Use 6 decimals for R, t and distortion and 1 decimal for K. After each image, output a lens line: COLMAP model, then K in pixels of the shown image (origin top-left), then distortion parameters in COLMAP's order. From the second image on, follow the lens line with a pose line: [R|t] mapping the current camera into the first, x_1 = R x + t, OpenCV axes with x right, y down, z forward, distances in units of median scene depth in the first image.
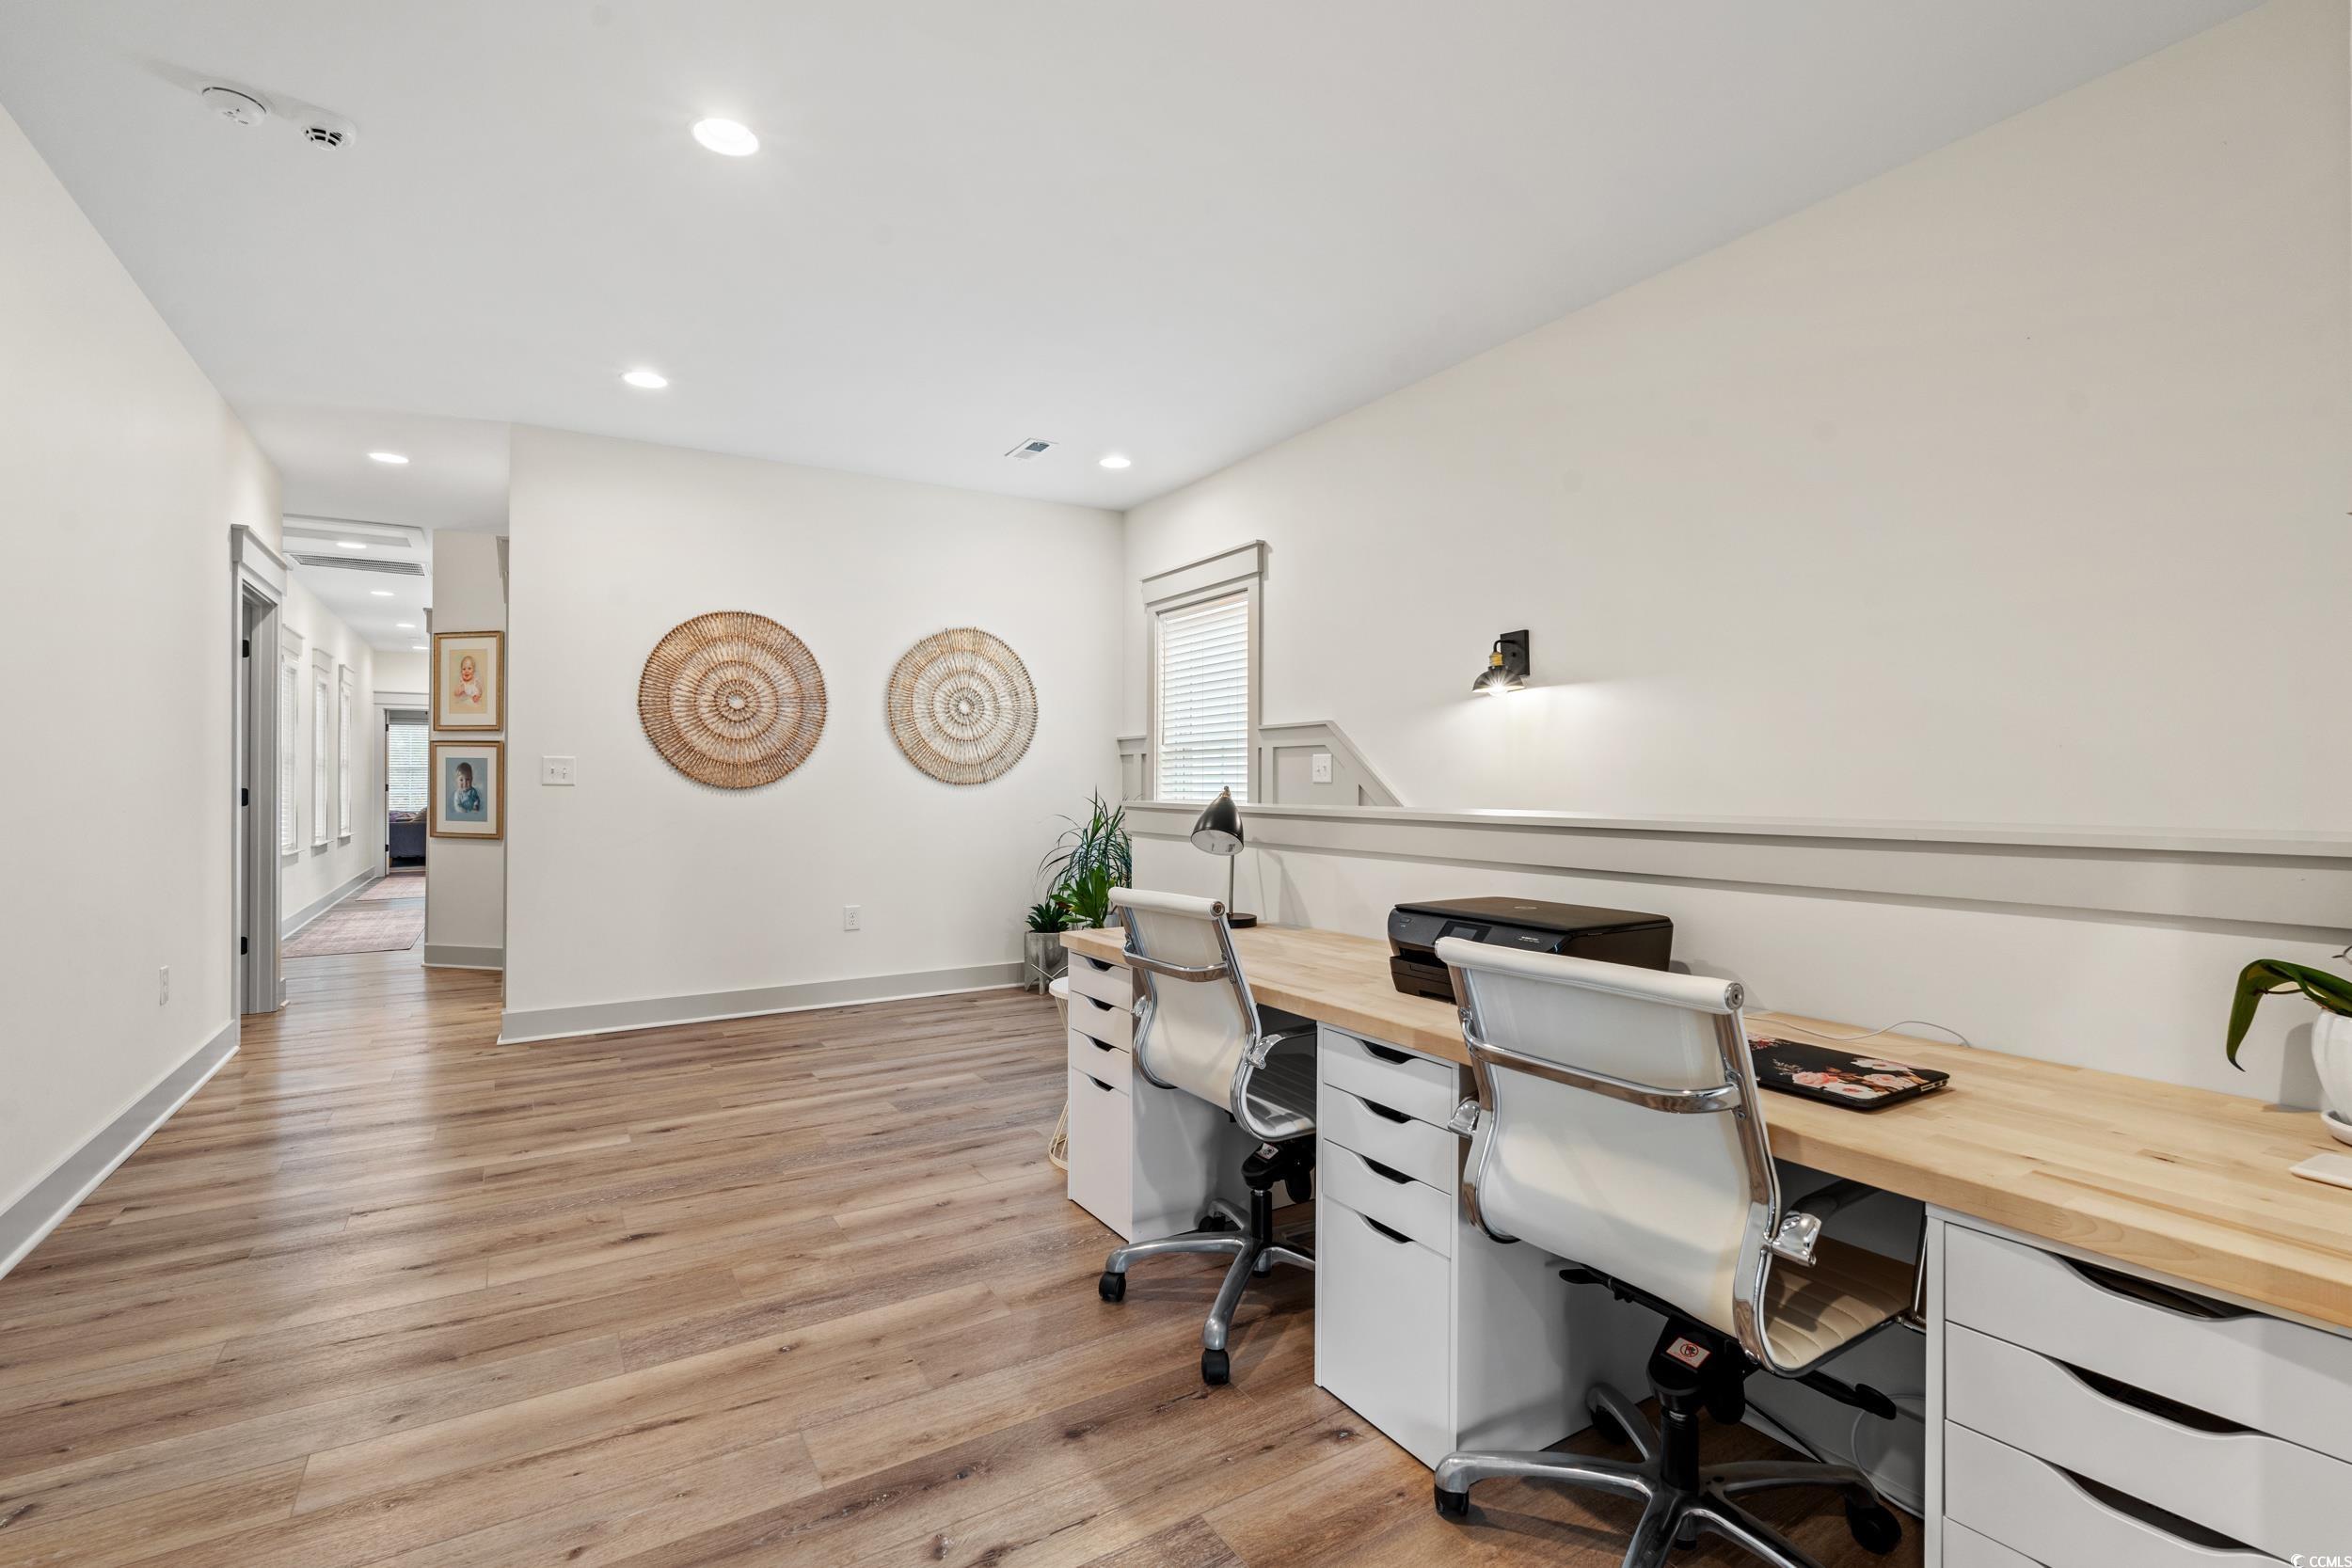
lens RADIAL K [[1041.9, 0, 1165.6], [0, 1041.9, 783.3], [0, 0, 1]] dist [-0.005140, 0.001219]
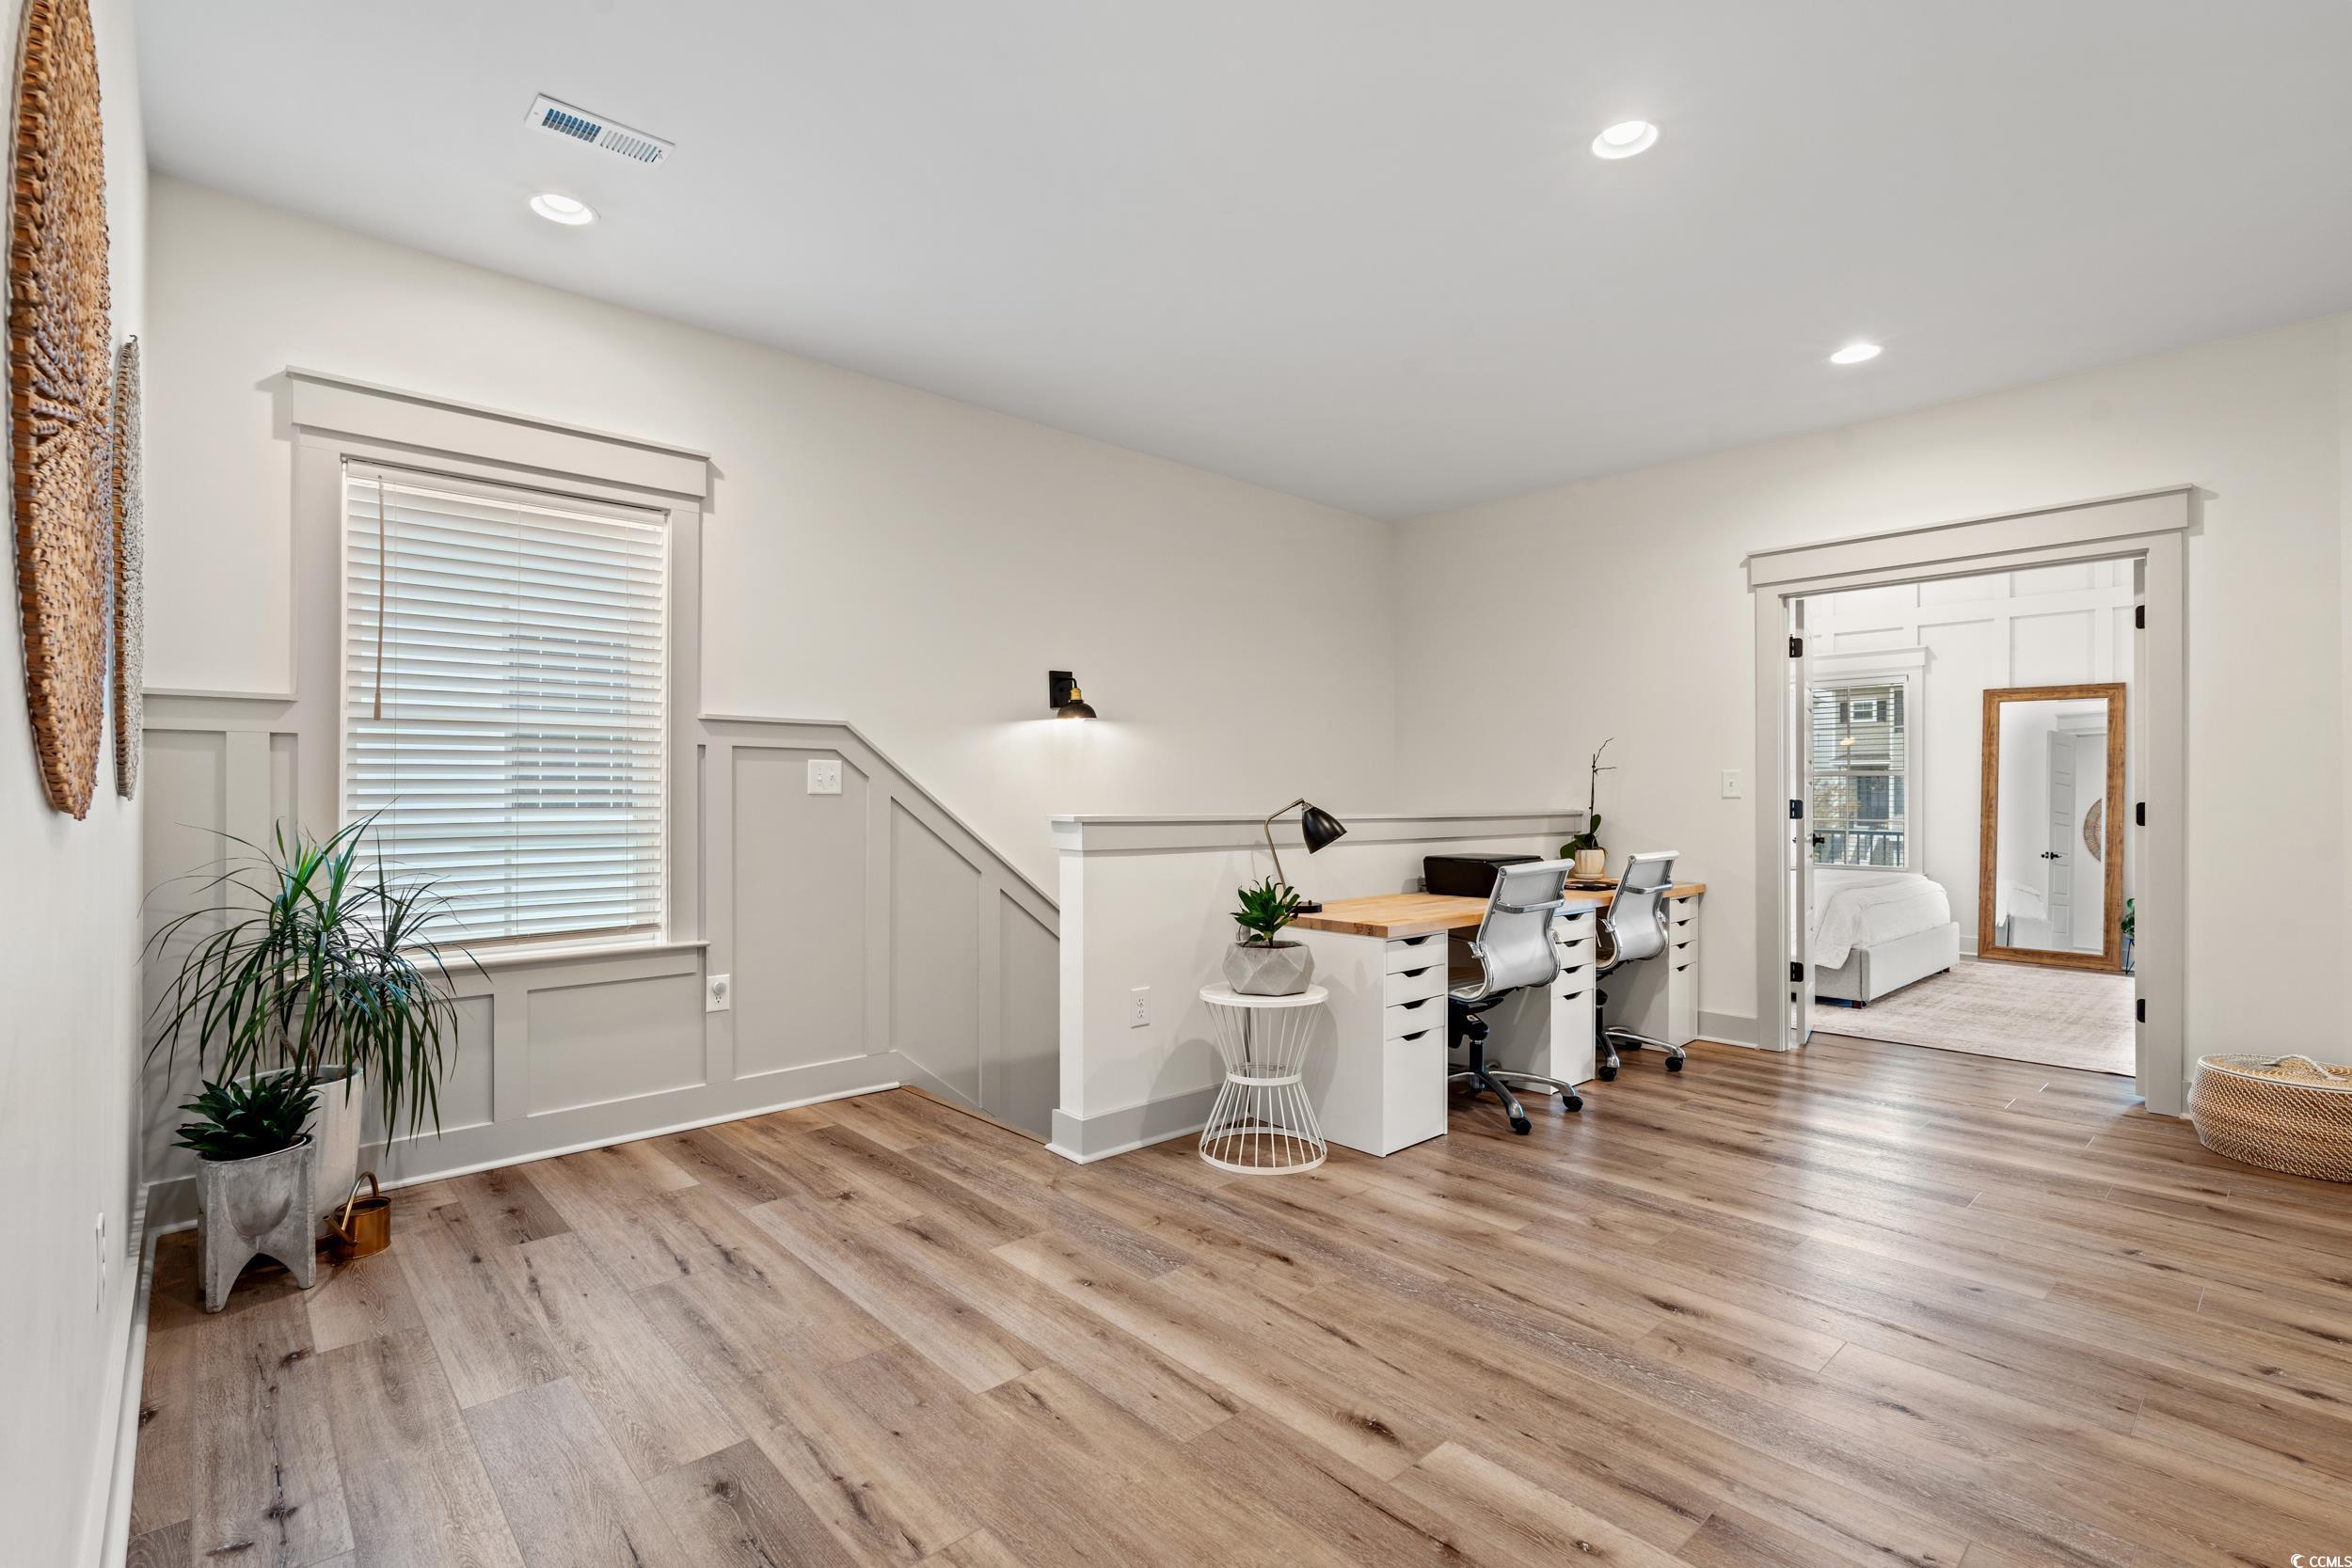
lens RADIAL K [[1041.9, 0, 1190.4], [0, 1041.9, 794.6], [0, 0, 1]] dist [-0.005140, 0.001219]
pose [[-0.175358, 0.002851, 0.984501, -1.058946], [-0.002044, 0.999993, -0.003260, 0.002392], [-0.984503, -0.002584, -0.175351, 1.258766]]
